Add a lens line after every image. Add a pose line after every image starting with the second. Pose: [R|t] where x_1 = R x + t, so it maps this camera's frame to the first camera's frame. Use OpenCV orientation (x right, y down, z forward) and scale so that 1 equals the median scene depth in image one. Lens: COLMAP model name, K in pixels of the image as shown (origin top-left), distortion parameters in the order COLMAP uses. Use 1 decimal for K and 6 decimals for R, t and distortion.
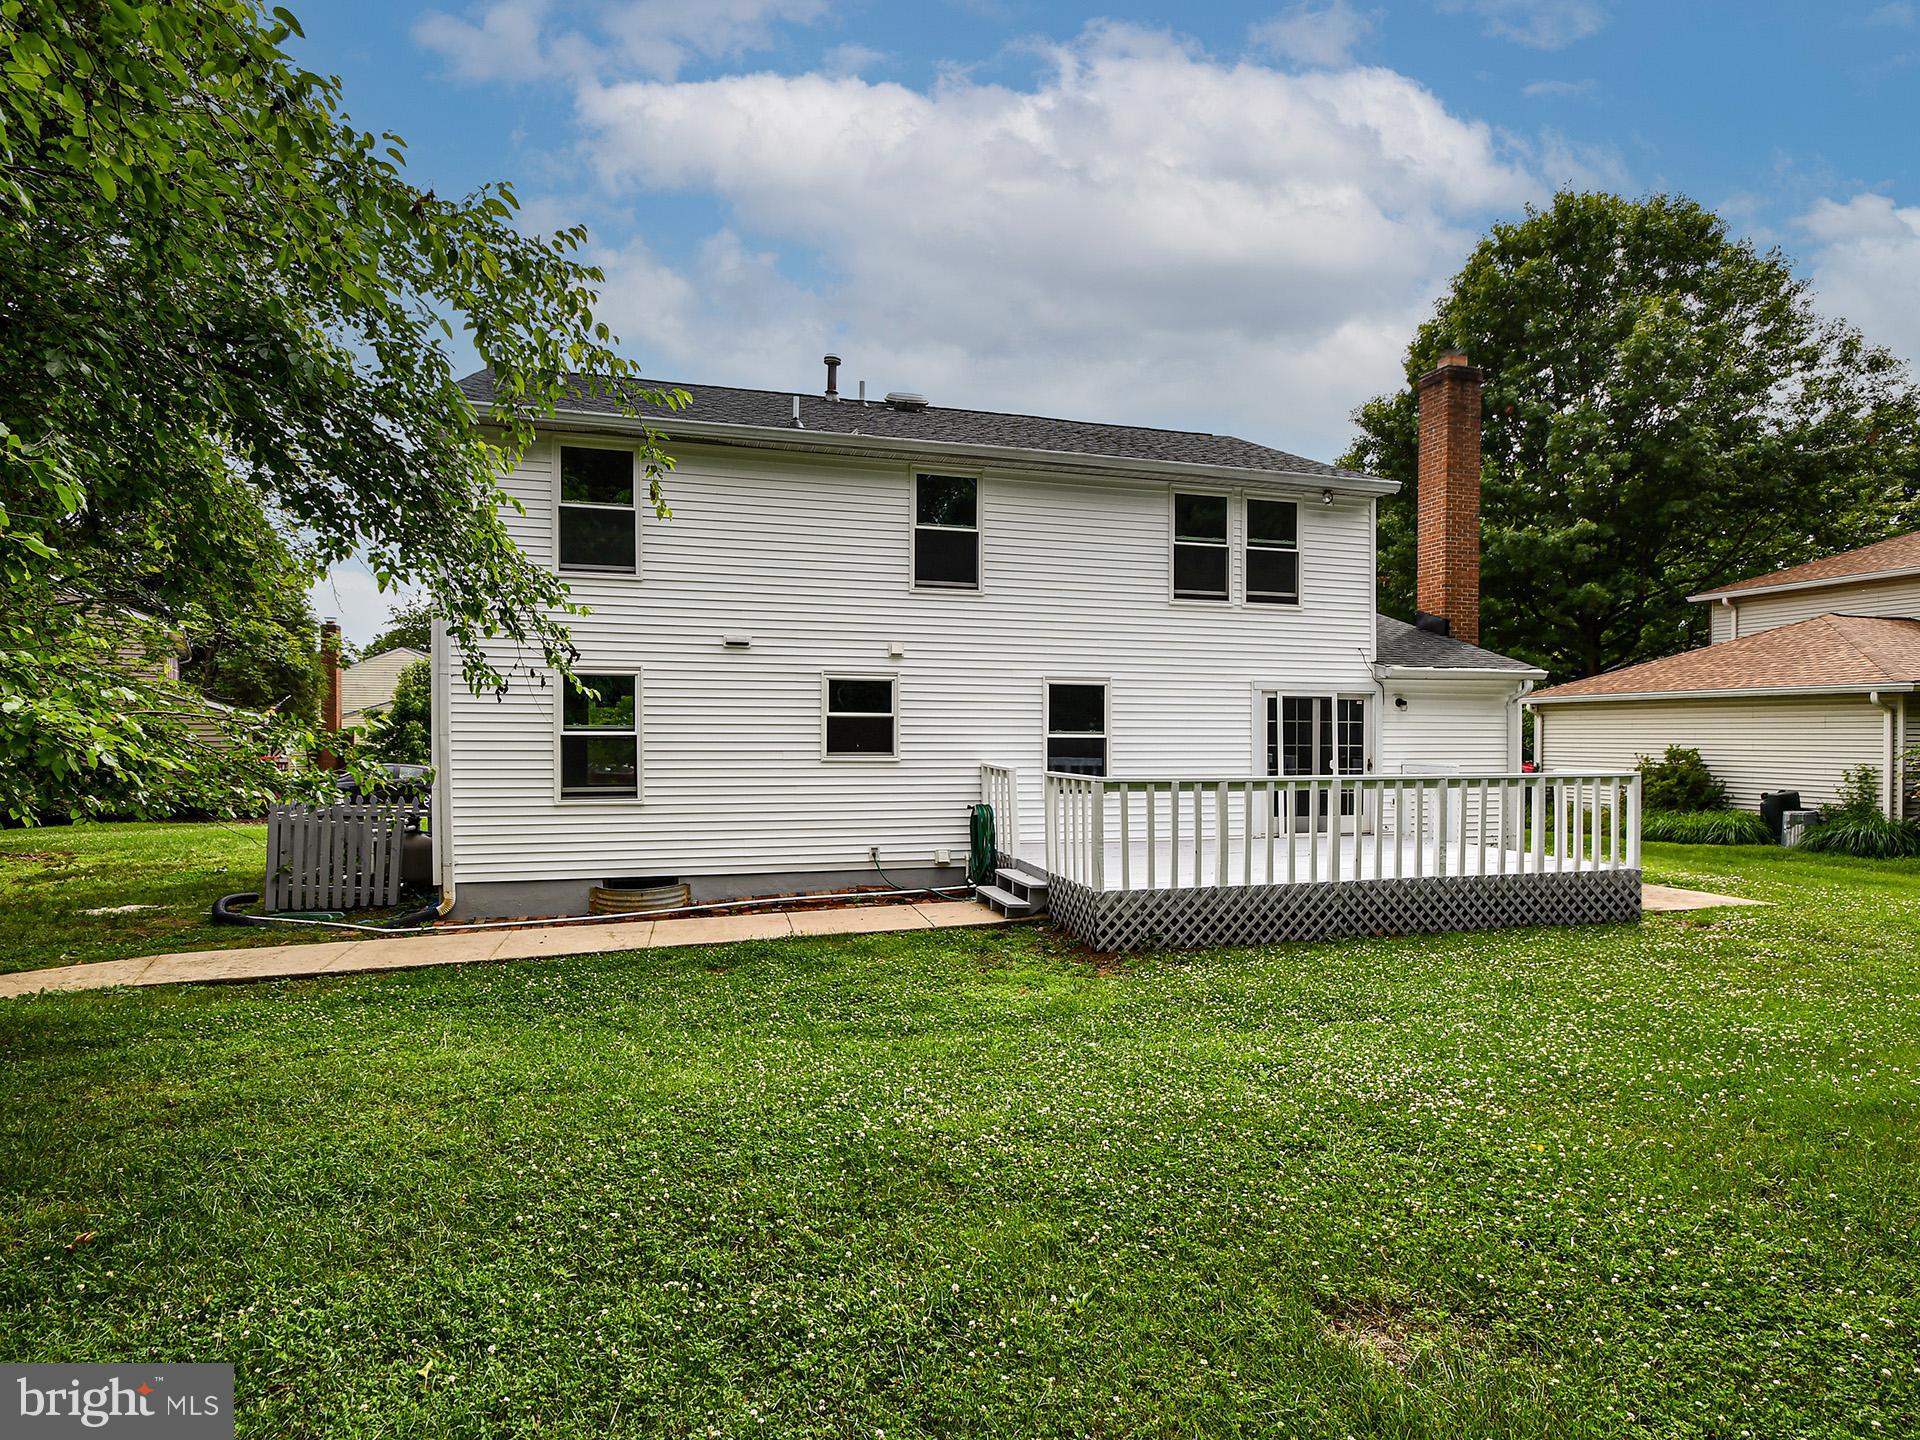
lens RADIAL K [[992.7, 0, 960.0], [0, 992.7, 720.0], [0, 0, 1]] dist [0.001690, -0.000102]
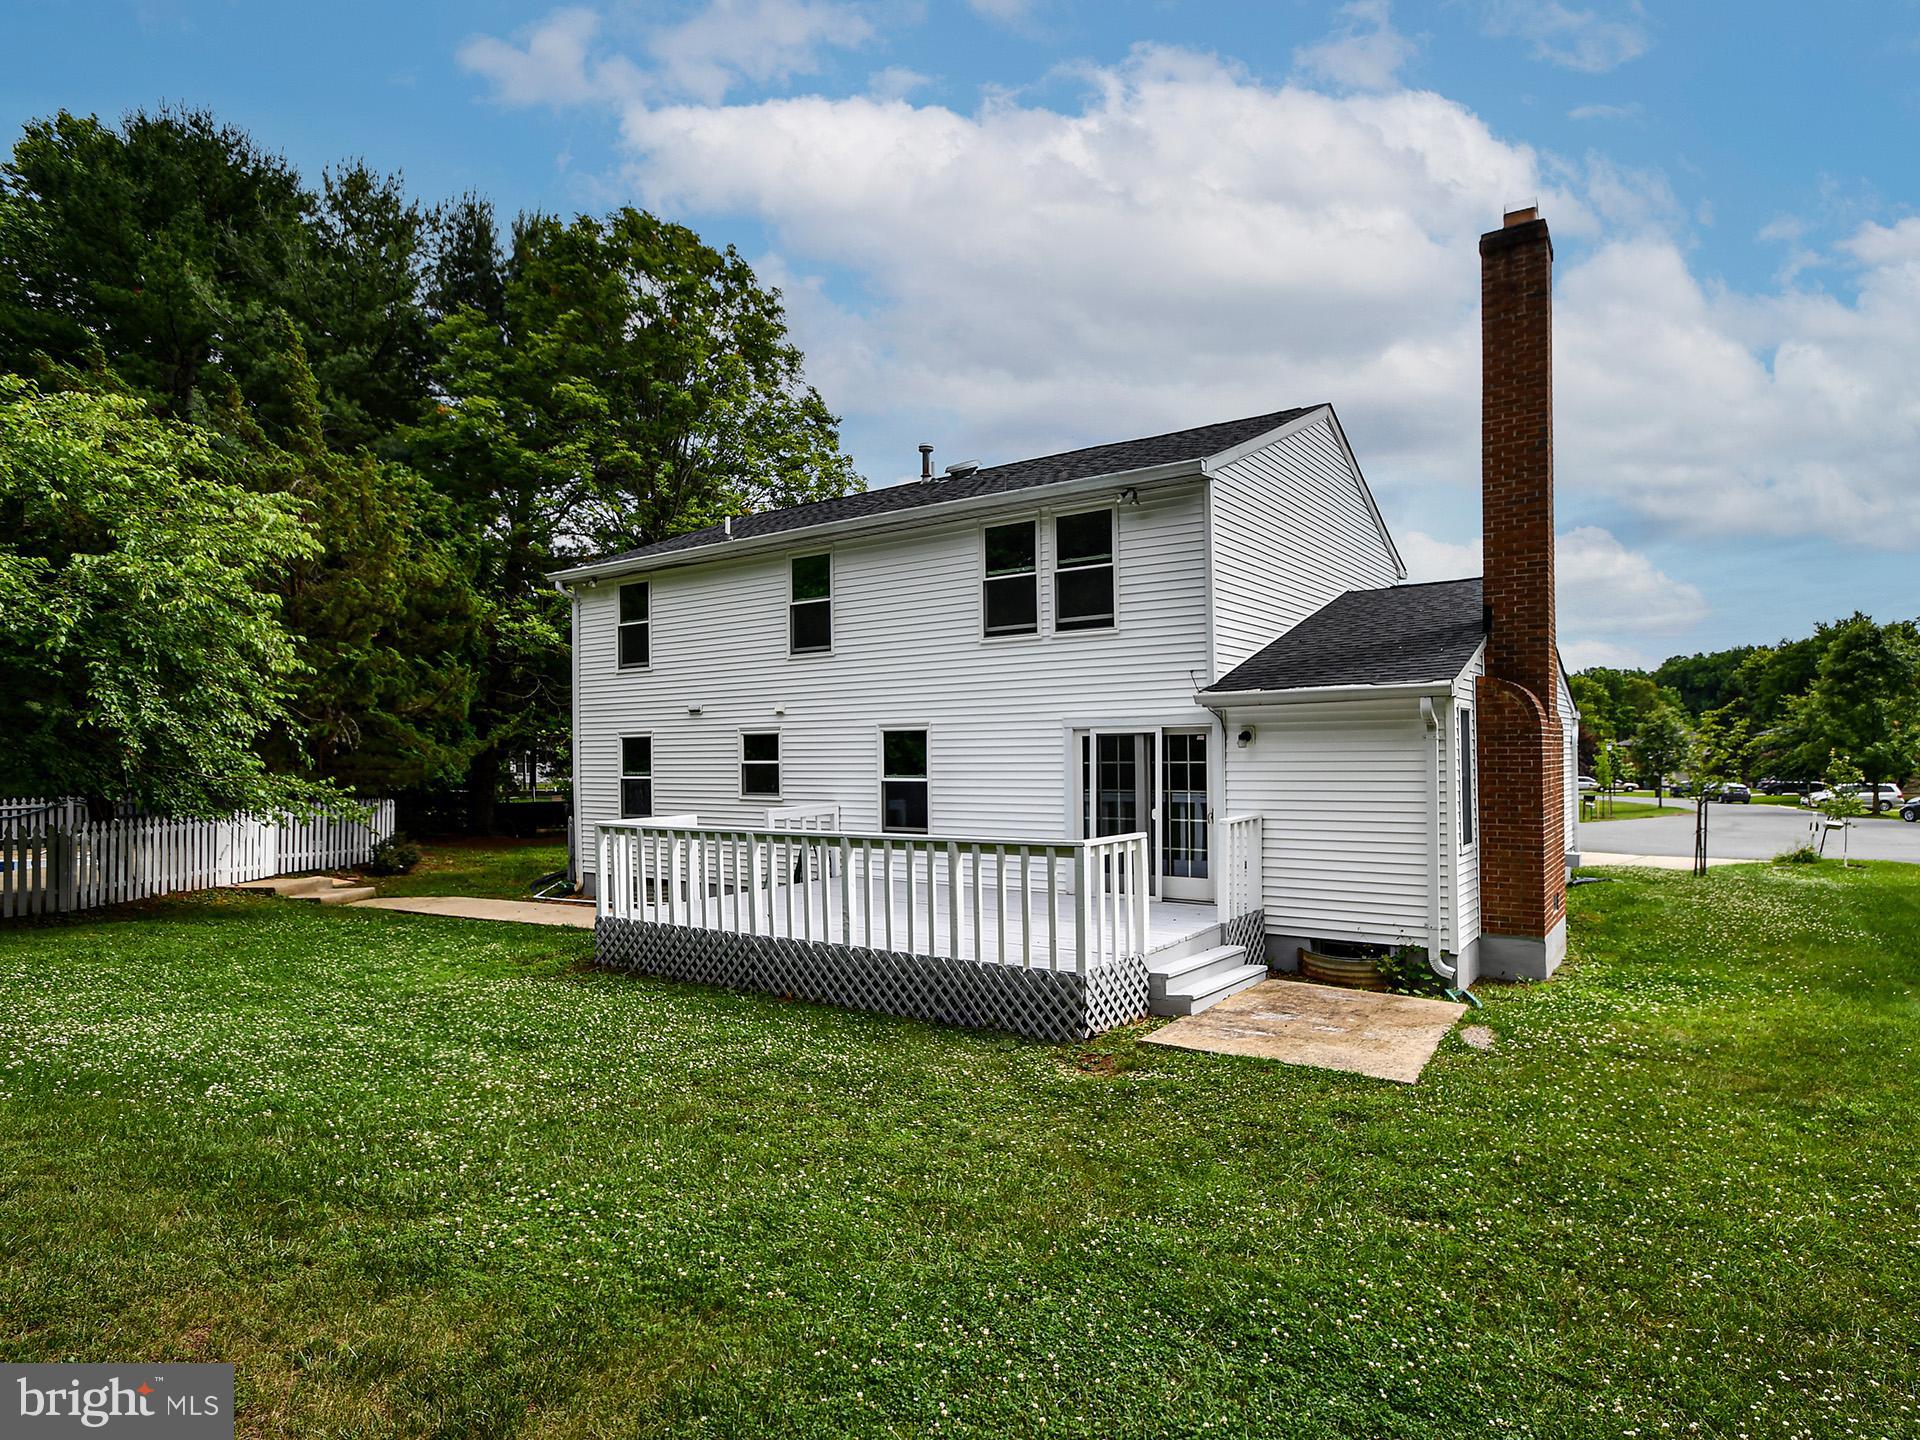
lens RADIAL K [[1061.3, 0, 960.0], [0, 1061.3, 720.0], [0, 0, 1]] dist [-0.013583, -0.000788]
pose [[0.629821, -0.043415, -0.775526, 0.975987], [0.011149, 0.998839, -0.046863, 0.005925], [0.776660, 0.020869, 0.629574, 0.327038]]
